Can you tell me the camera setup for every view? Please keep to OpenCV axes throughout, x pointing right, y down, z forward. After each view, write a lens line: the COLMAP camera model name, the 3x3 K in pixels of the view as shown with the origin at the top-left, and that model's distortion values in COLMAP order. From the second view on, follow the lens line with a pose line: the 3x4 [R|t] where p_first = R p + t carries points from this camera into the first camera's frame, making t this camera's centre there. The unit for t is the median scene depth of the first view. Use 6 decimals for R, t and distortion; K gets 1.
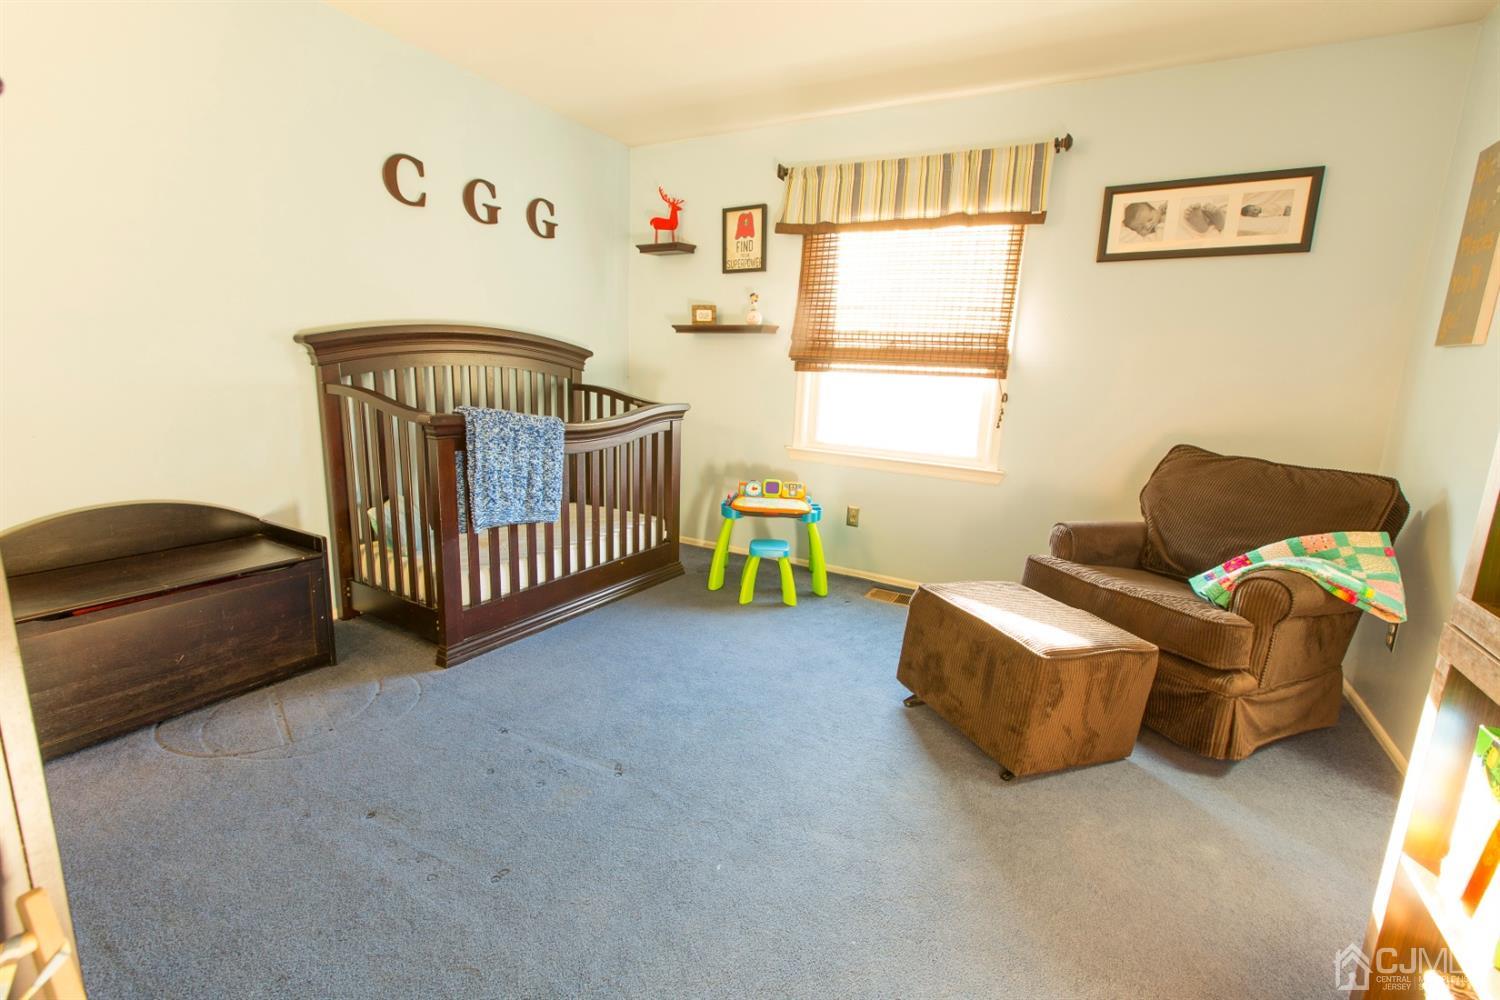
lens RADIAL K [[668.1, 0, 744.2], [0, 668.1, 498.4], [0, 0, 1]] dist [-0.000123, -0.000335]
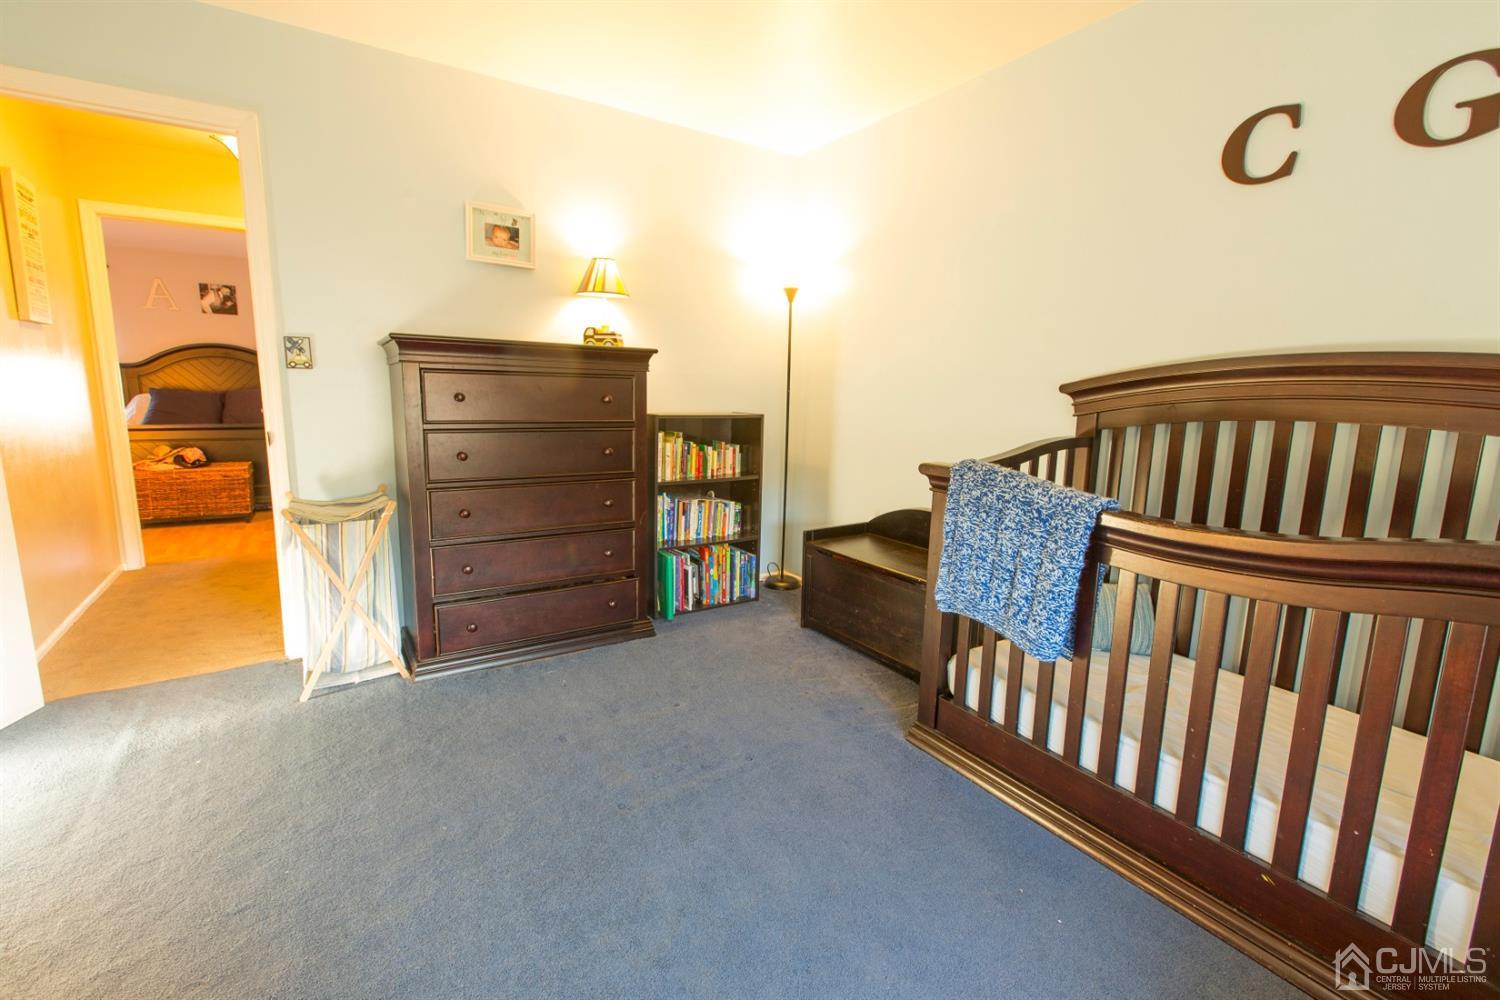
lens RADIAL K [[668.1, 0, 744.2], [0, 668.1, 498.4], [0, 0, 1]] dist [-0.000123, -0.000335]
pose [[-0.450880, 0.098056, -0.887182, 0.370026], [-0.206009, 0.955680, 0.210323, -0.175951], [0.868486, 0.277598, -0.410696, 0.940024]]
